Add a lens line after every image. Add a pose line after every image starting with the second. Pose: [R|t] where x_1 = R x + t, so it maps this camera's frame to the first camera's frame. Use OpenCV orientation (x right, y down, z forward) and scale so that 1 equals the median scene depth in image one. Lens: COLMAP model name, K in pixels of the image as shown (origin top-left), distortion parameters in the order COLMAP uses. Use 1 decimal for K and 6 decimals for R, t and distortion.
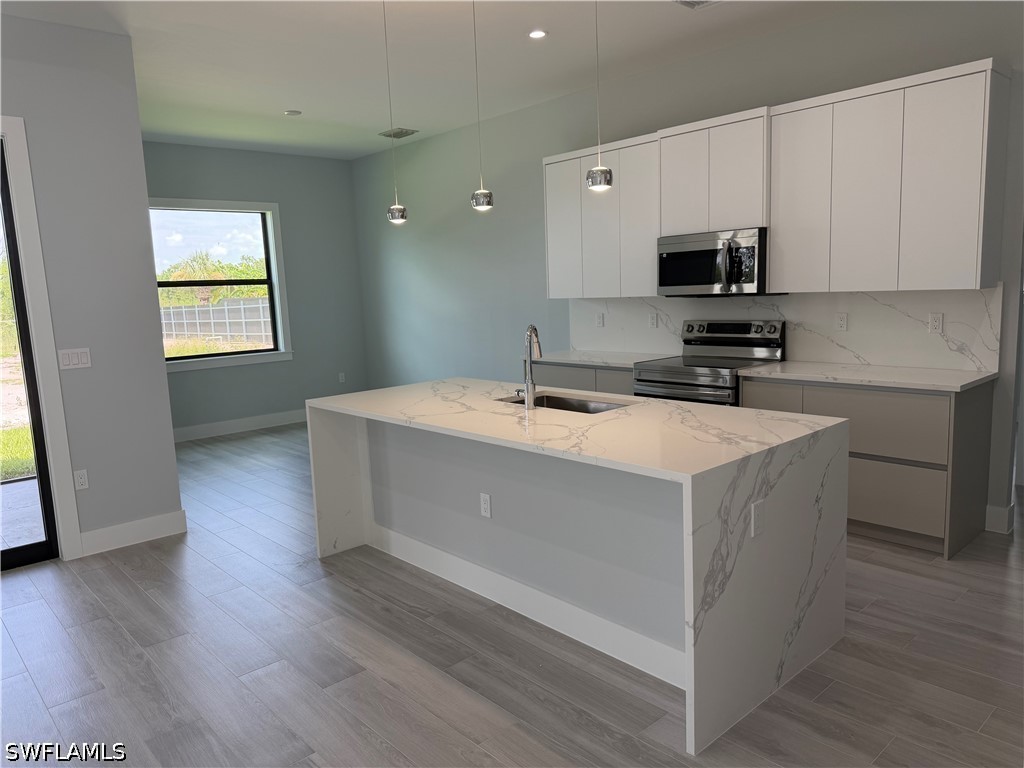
lens RADIAL K [[721.9, 0, 505.8], [0, 721.9, 388.9], [0, 0, 1]] dist [0.057156, -0.071912]
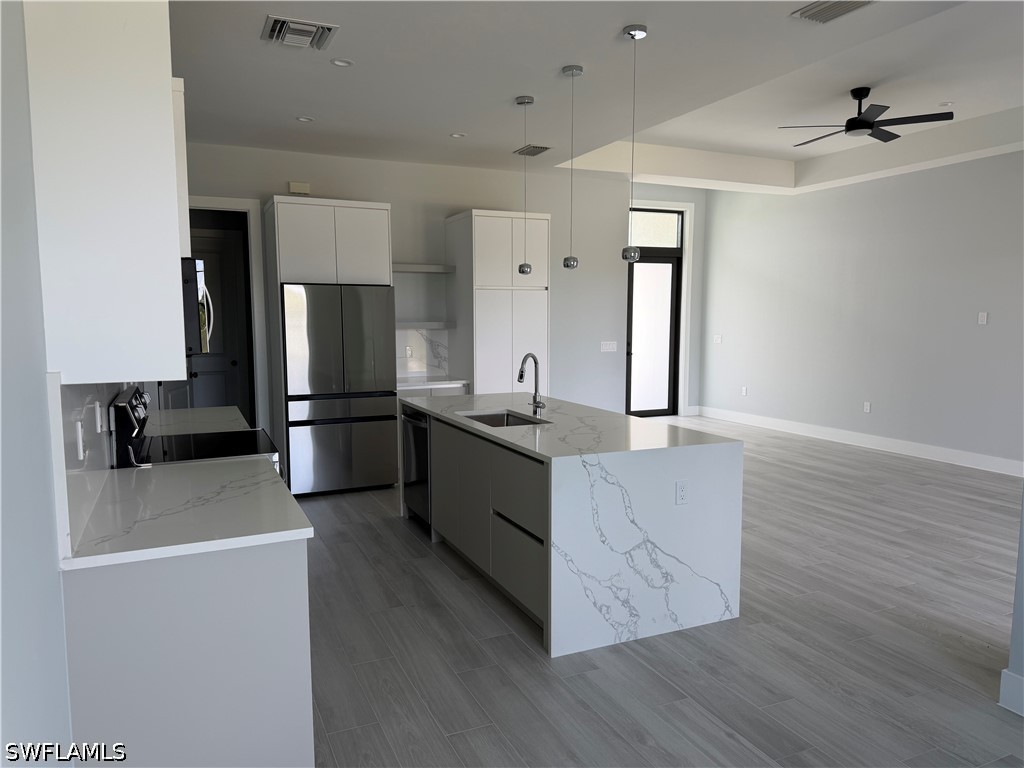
lens RADIAL K [[721.9, 0, 512.8], [0, 721.9, 382.6], [0, 0, 1]] dist [0.057156, -0.071912]
pose [[-0.953508, 0.014988, 0.300995, -0.260062], [0.083979, 0.972416, 0.217611, -0.259704], [-0.289431, 0.232771, -0.928465, 1.793894]]
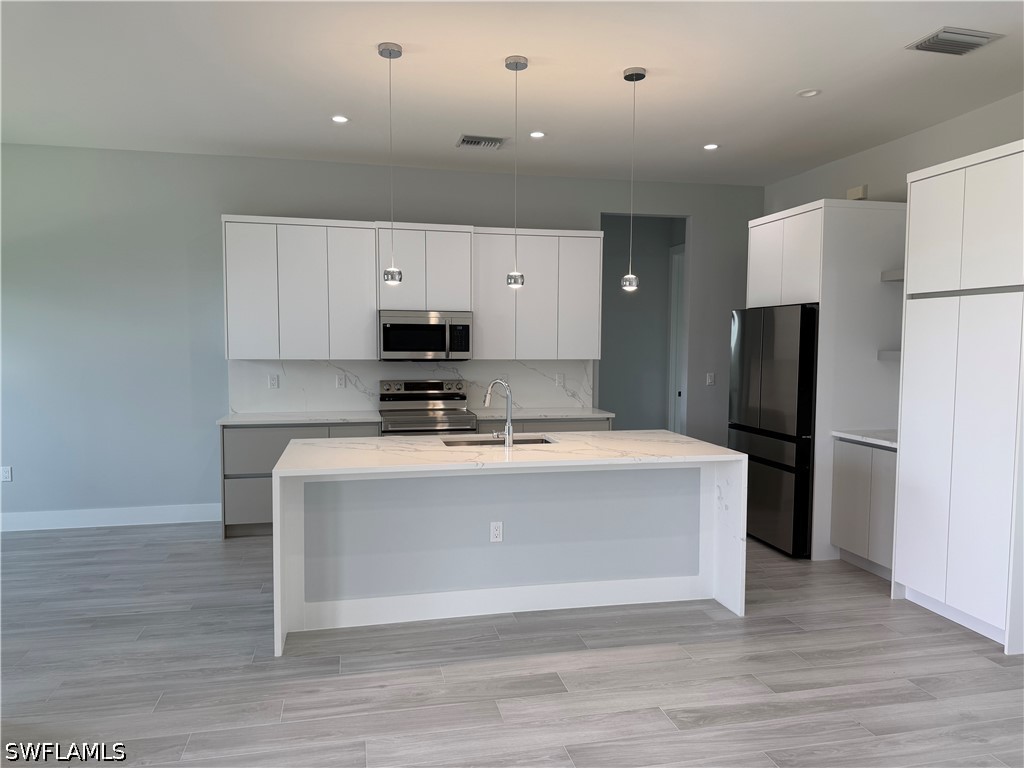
lens RADIAL K [[721.9, 0, 518.0], [0, 721.9, 387.2], [0, 0, 1]] dist [0.057156, -0.071912]
pose [[0.485635, -0.012723, 0.874069, -0.835144], [0.099652, 0.994182, -0.040896, -0.017379], [-0.868463, 0.106963, 0.484077, 0.301026]]
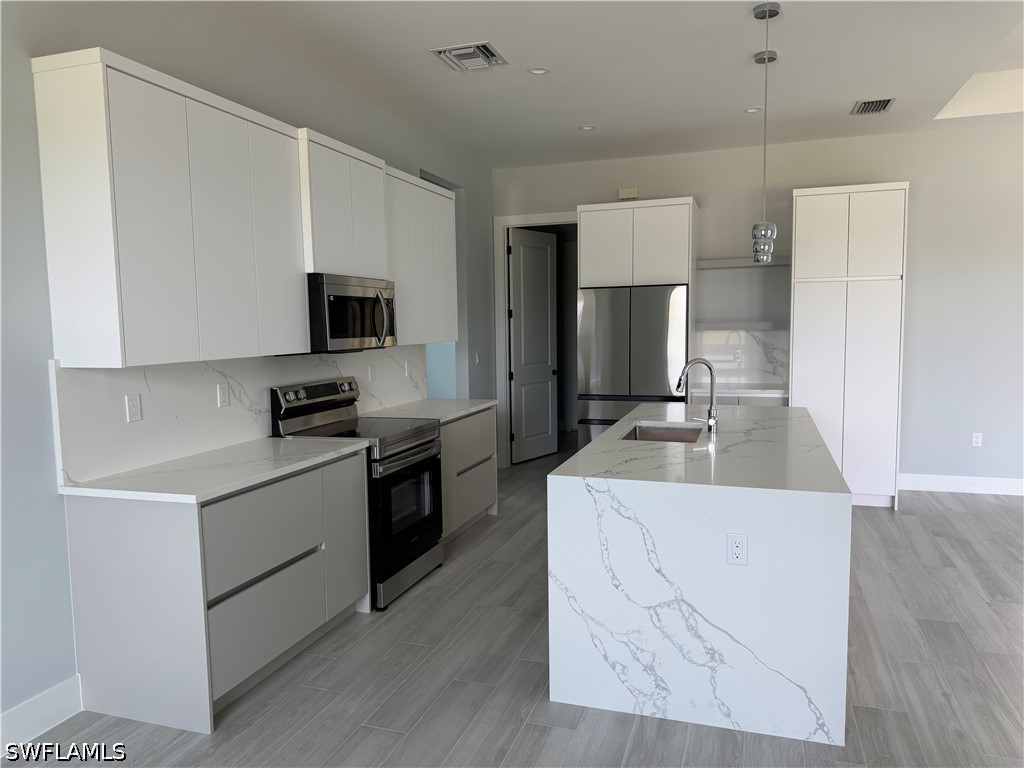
lens RADIAL K [[721.9, 0, 519.0], [0, 721.9, 387.4], [0, 0, 1]] dist [0.057156, -0.071912]
pose [[-0.498041, -0.030693, 0.866610, -0.631713], [0.160019, 0.978957, 0.126635, -0.185772], [-0.852261, 0.201743, -0.482649, 1.432917]]
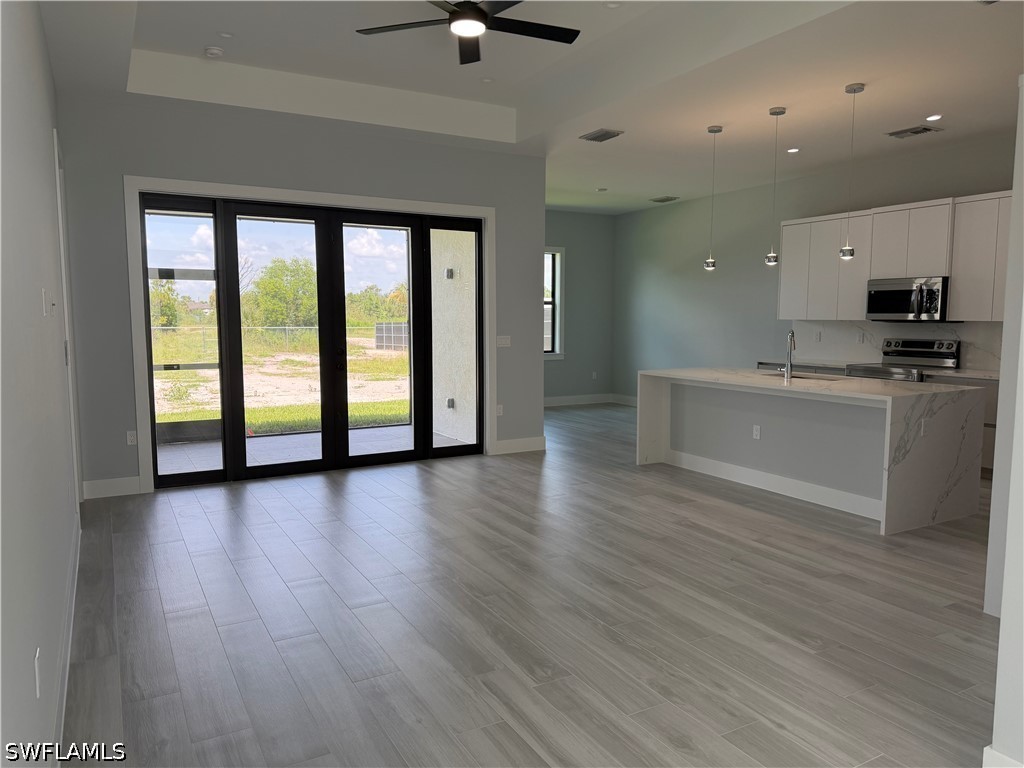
lens RADIAL K [[721.9, 0, 509.4], [0, 721.9, 388.1], [0, 0, 1]] dist [0.057156, -0.071912]
pose [[0.974302, 0.062654, -0.216355, -0.191085], [-0.070915, 0.997012, -0.030623, 0.122073], [0.213790, 0.045179, 0.975834, -0.678506]]
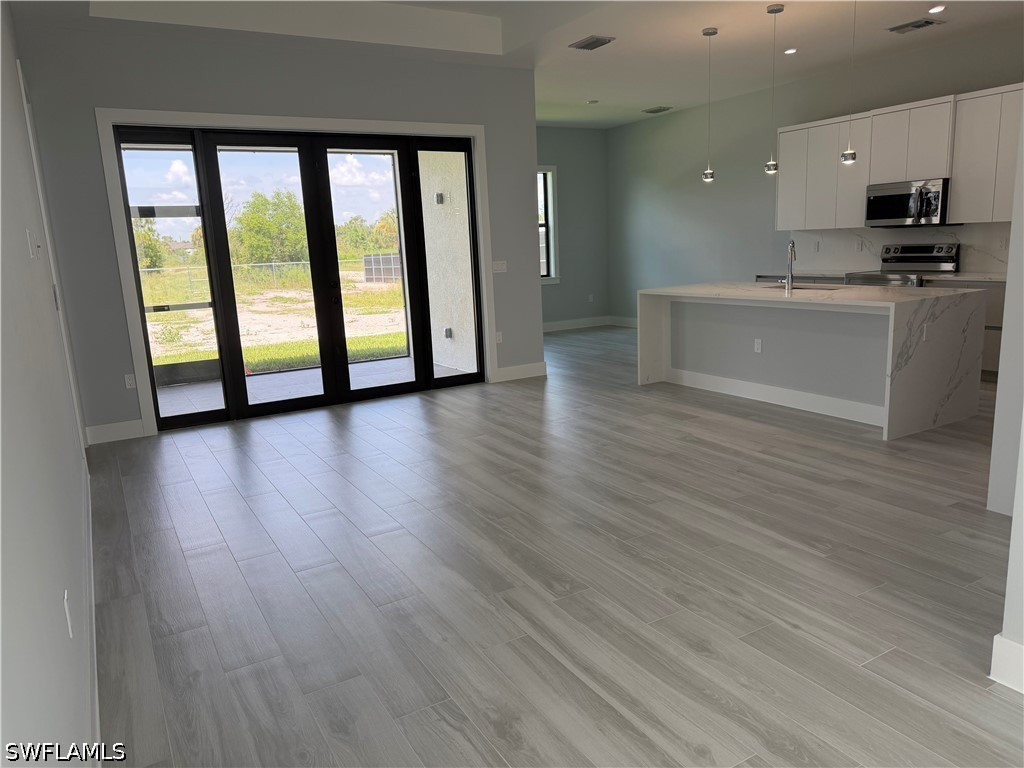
lens RADIAL K [[721.9, 0, 514.6], [0, 721.9, 386.7], [0, 0, 1]] dist [0.057156, -0.071912]
pose [[0.979697, 0.036033, -0.197219, -0.205167], [-0.023271, 0.997505, 0.066649, 0.126428], [0.199128, -0.060707, 0.978091, -0.673486]]
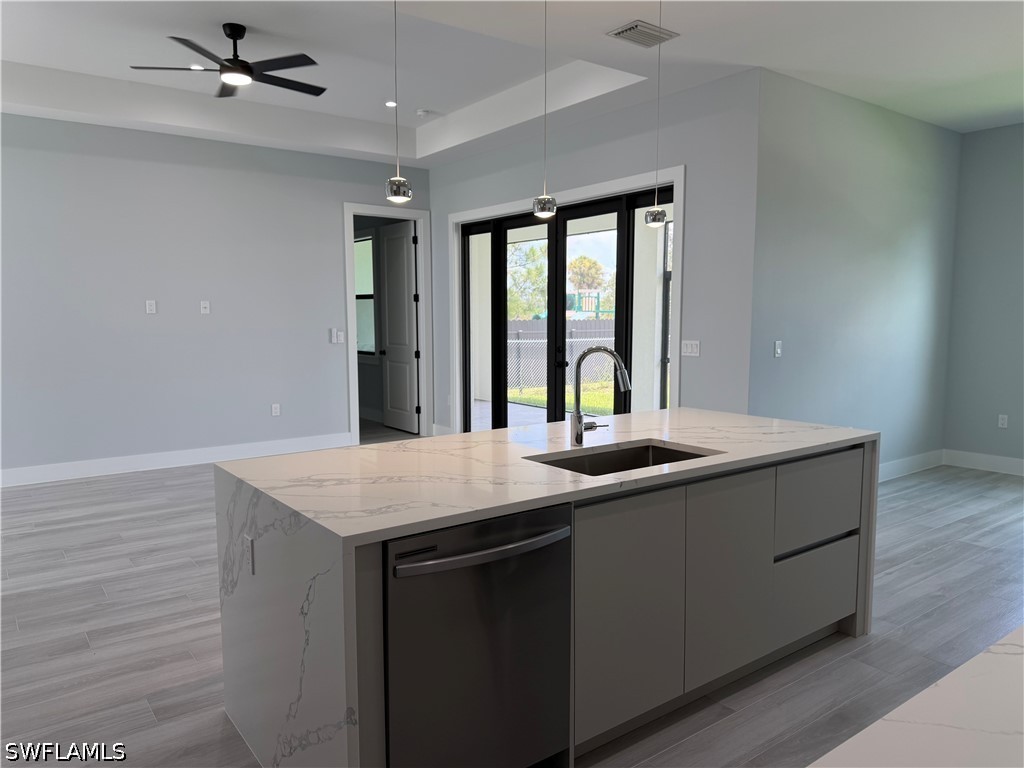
lens RADIAL K [[721.9, 0, 511.9], [0, 721.9, 389.3], [0, 0, 1]] dist [0.057156, -0.071912]
pose [[-0.091512, 0.145671, -0.985092, 0.688639], [-0.137120, 0.977976, 0.157357, -0.126314], [0.986318, 0.149476, -0.069522, 0.781141]]
